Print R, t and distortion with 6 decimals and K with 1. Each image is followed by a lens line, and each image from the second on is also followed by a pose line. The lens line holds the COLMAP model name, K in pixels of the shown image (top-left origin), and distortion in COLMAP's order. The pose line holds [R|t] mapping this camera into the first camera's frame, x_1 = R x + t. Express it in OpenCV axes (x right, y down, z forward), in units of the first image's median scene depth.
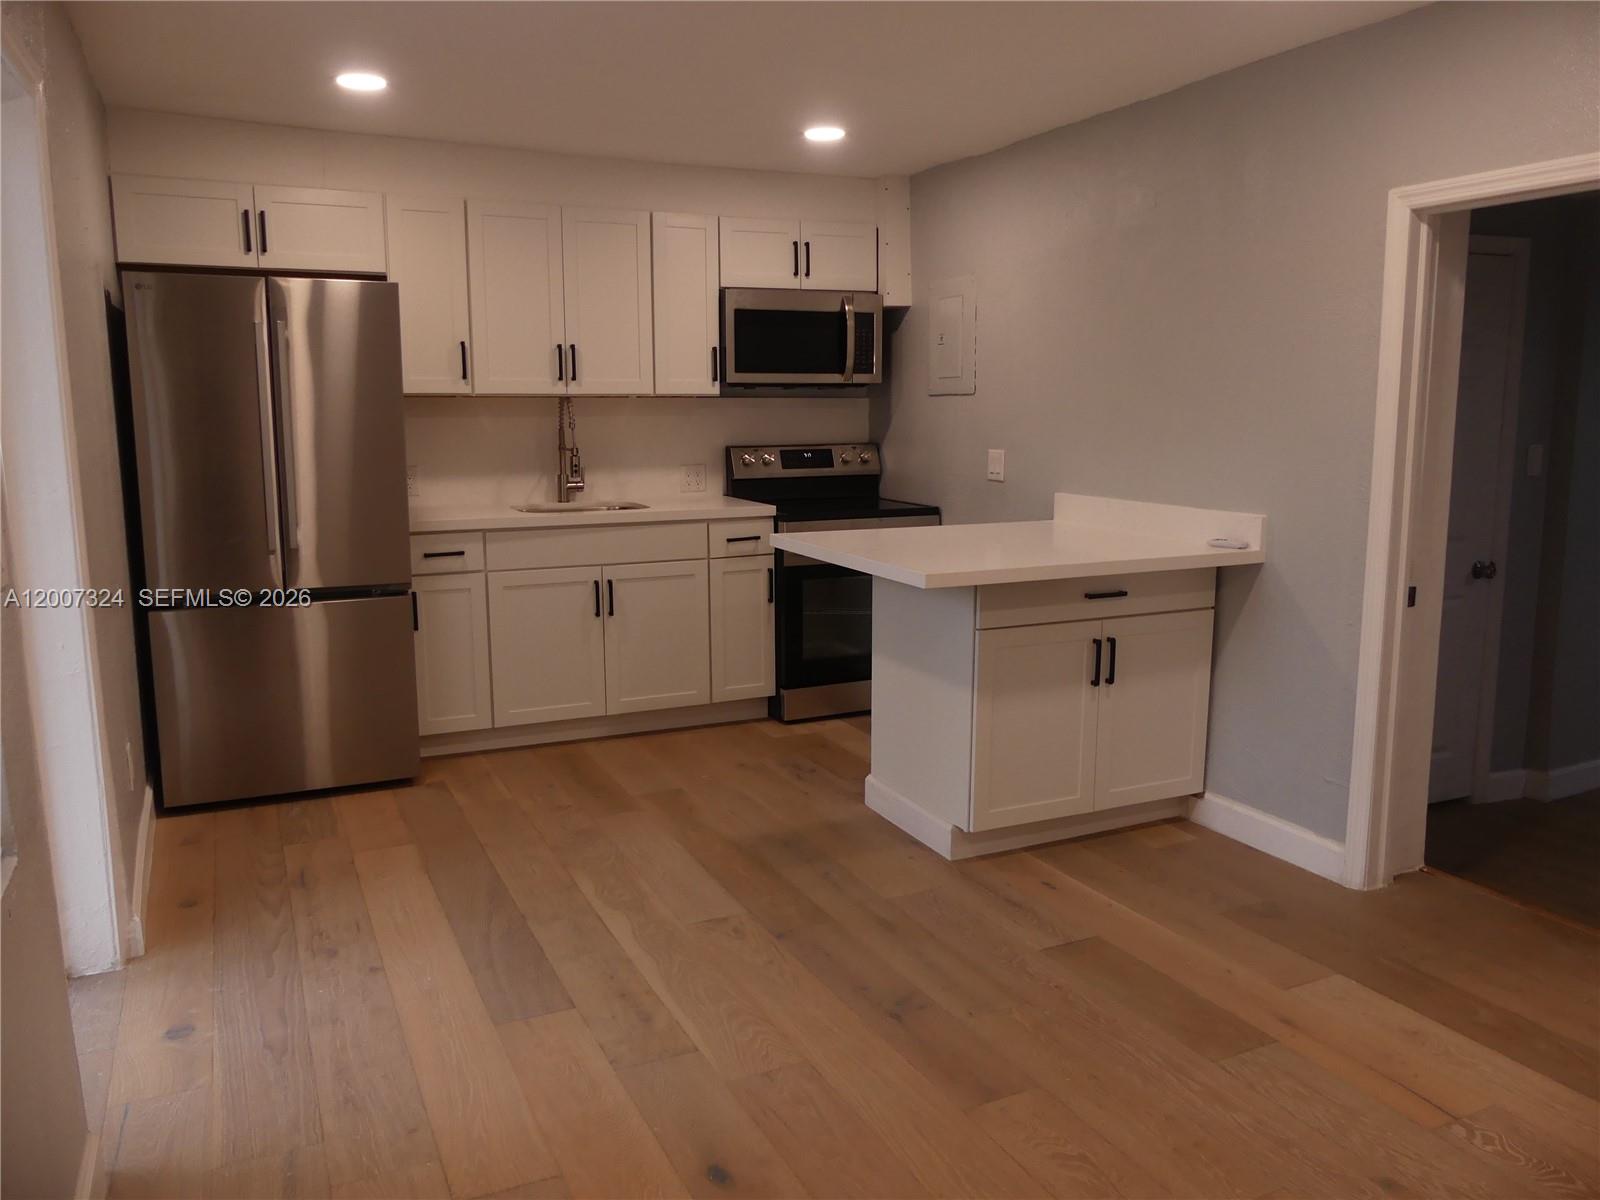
lens RADIAL K [[1248.2, 0, 851.5], [0, 1248.2, 605.2], [0, 0, 1]] dist [-0.025734, 0.004097]
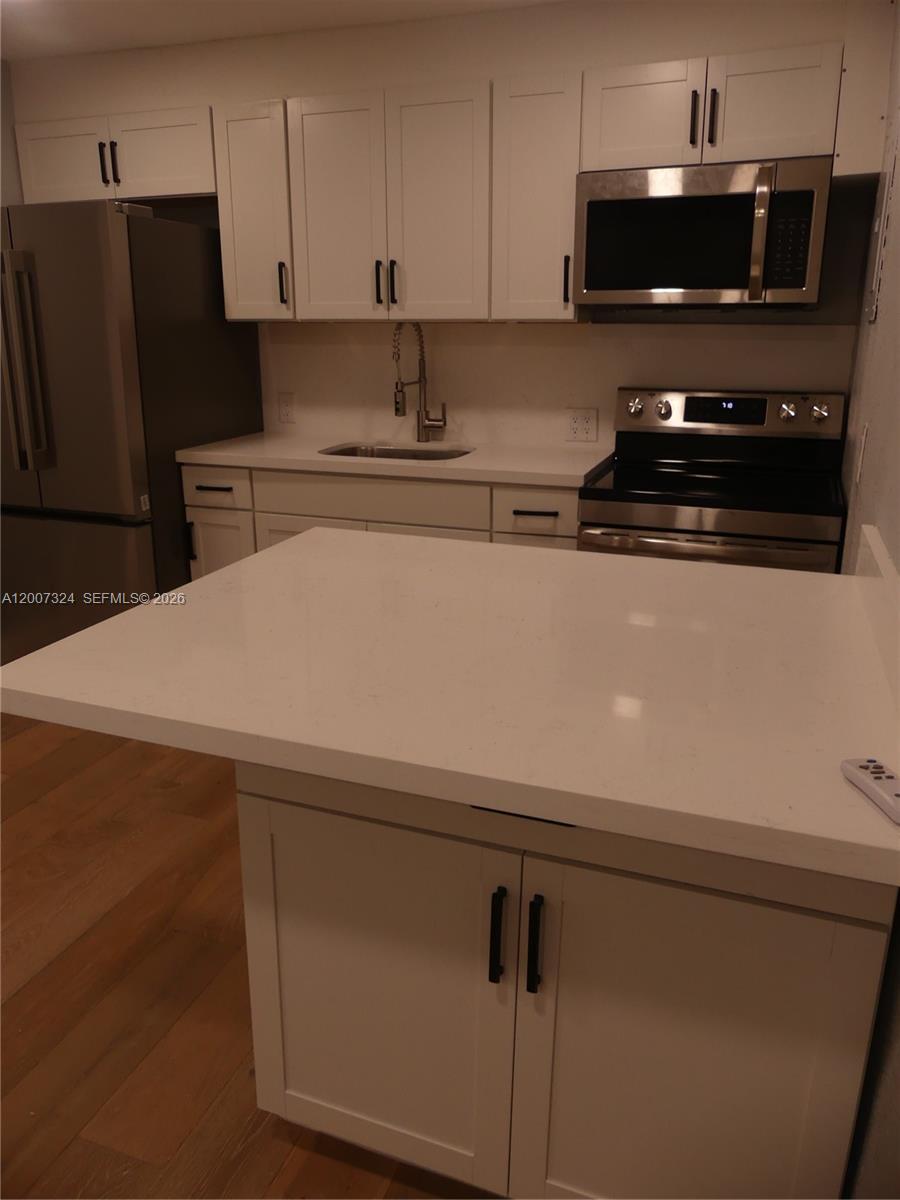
lens RADIAL K [[936.1, 0, 450.1], [0, 936.1, 594.4], [0, 0, 1]] dist [-0.025734, 0.004097]
pose [[0.660572, 0.212806, -0.719971, 0.305521], [-0.121342, 0.976641, 0.177340, -0.100586], [0.740892, -0.029783, 0.670964, 0.575587]]
